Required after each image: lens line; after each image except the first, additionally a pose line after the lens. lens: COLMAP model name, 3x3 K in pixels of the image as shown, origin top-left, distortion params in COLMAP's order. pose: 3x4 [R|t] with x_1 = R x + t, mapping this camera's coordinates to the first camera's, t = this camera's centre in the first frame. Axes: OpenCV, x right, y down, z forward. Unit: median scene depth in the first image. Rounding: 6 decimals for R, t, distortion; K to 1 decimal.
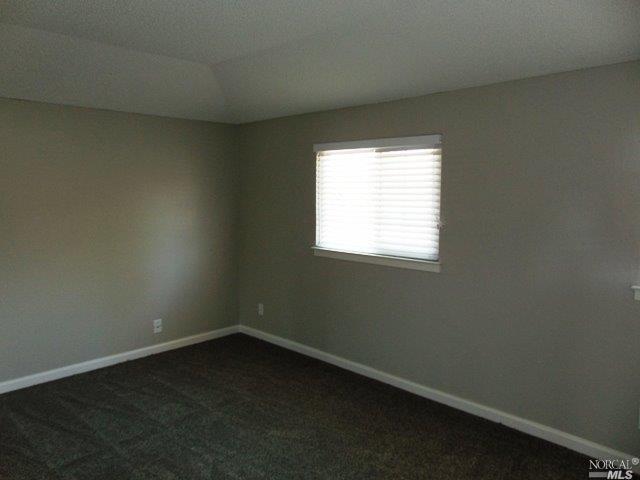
lens RADIAL K [[480.1, 0, 319.8], [0, 480.1, 241.3], [0, 0, 1]] dist [-0.025931, 0.057121]
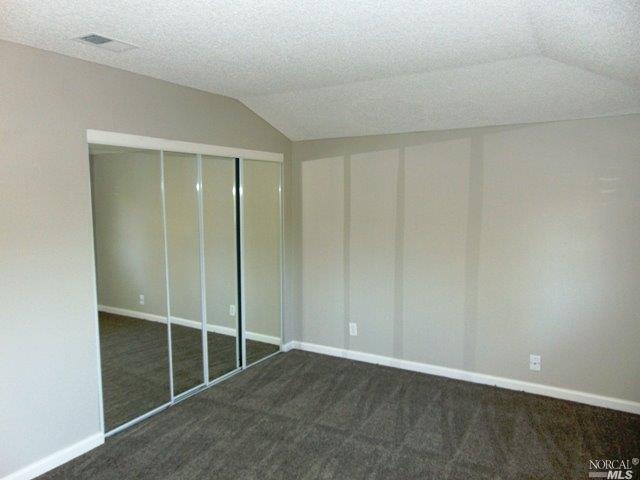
lens RADIAL K [[480.1, 0, 319.7], [0, 480.1, 238.7], [0, 0, 1]] dist [-0.025931, 0.057121]
pose [[0.258217, 0.085161, -0.962326, 0.467142], [-0.110406, 0.992182, 0.058179, -0.066818], [0.959758, 0.091224, 0.265600, 0.458924]]
